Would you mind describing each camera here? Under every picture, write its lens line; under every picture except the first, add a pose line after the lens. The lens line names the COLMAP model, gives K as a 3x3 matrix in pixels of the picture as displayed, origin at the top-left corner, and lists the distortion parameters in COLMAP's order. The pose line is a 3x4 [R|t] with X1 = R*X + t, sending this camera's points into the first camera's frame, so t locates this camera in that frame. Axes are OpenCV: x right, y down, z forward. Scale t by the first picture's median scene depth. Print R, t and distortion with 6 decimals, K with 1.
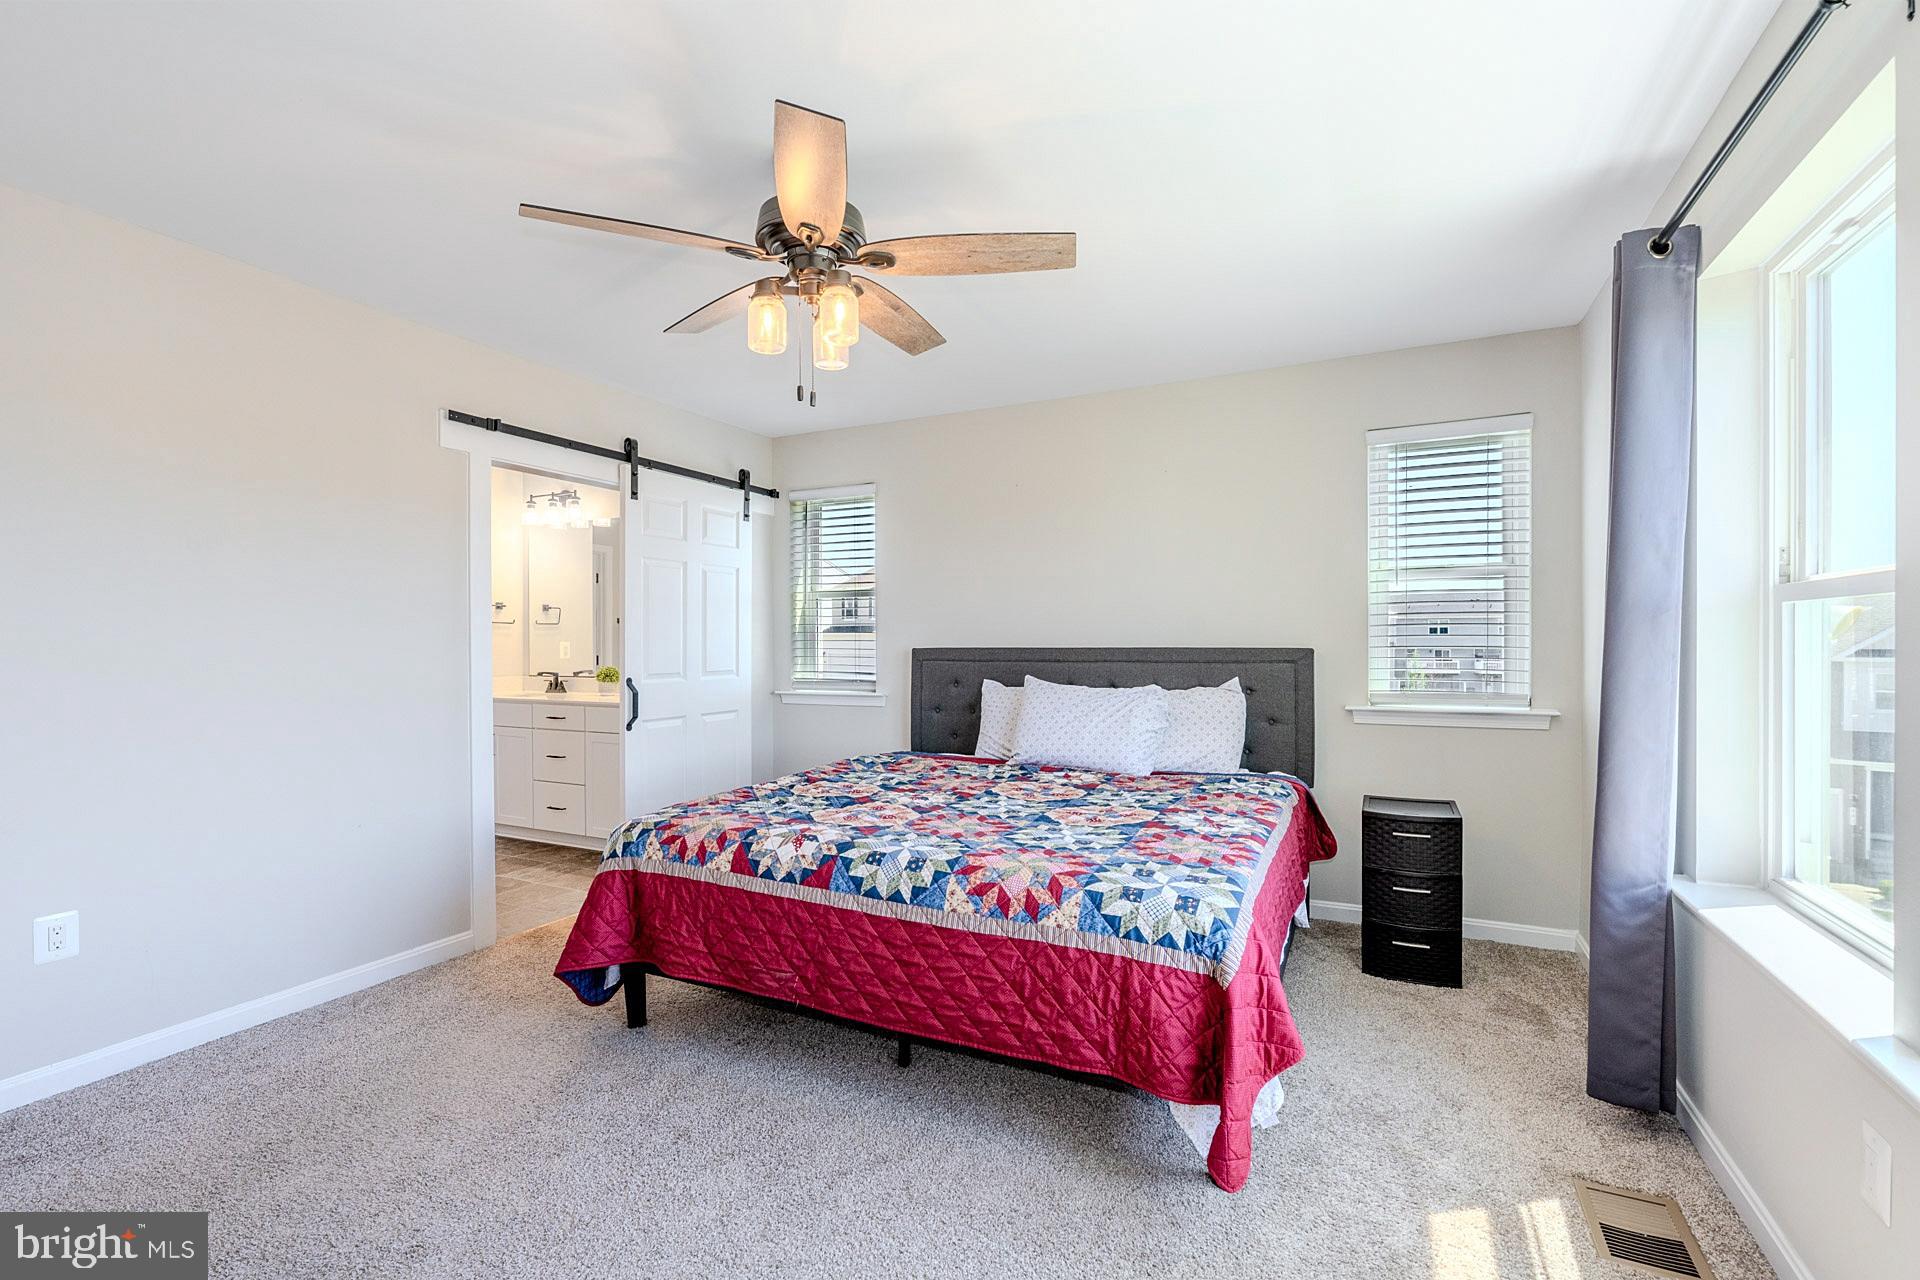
lens RADIAL K [[858.2, 0, 953.1], [0, 858.2, 645.9], [0, 0, 1]] dist [0.012649, -0.000062]
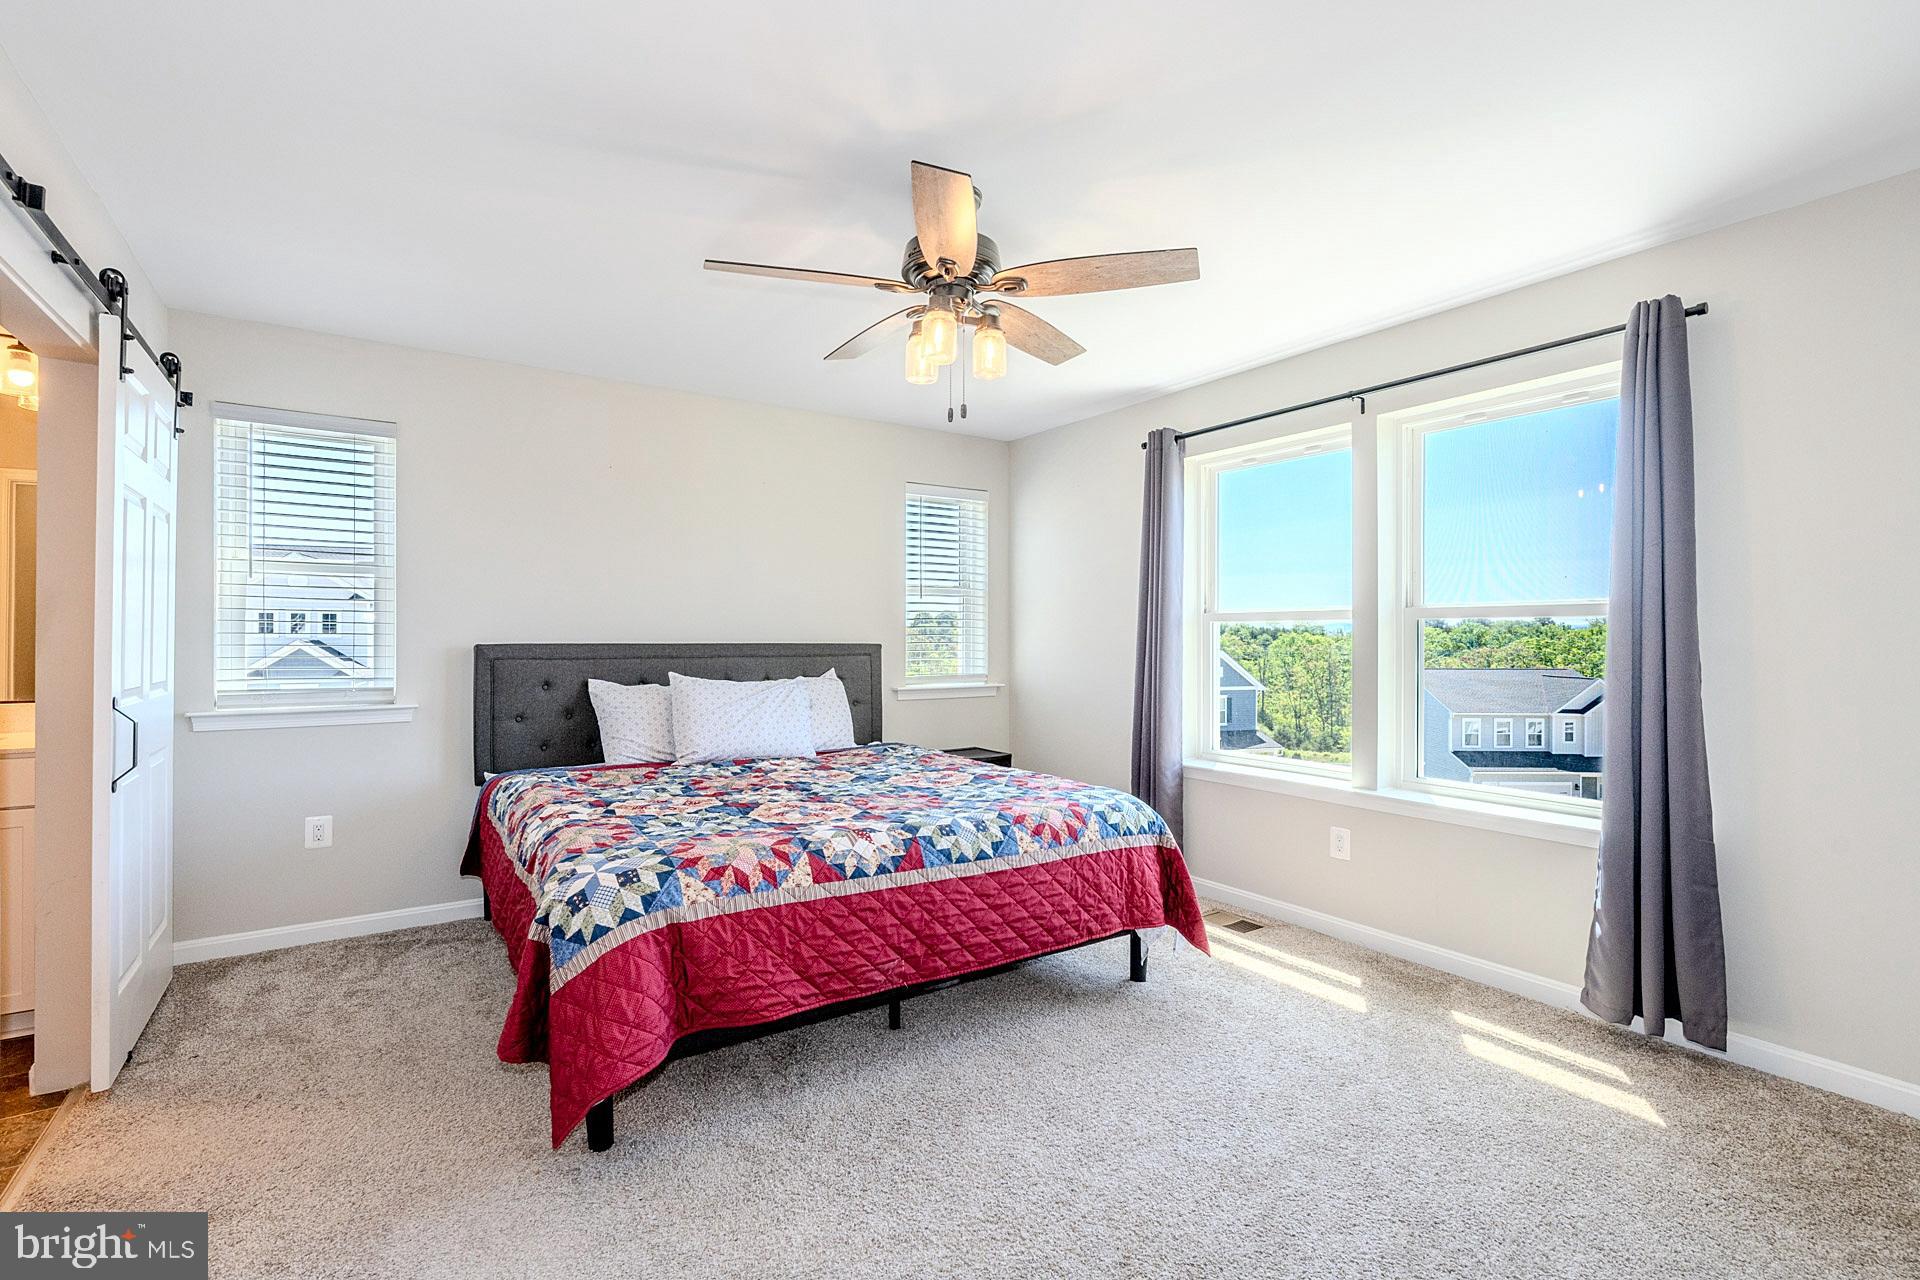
lens RADIAL K [[858.2, 0, 953.1], [0, 858.2, 645.9], [0, 0, 1]] dist [0.012649, -0.000062]
pose [[0.491747, -0.001480, 0.870737, -1.038897], [0.000789, 0.999999, 0.001254, 0.006137], [-0.870738, 0.000071, 0.491748, 0.436399]]
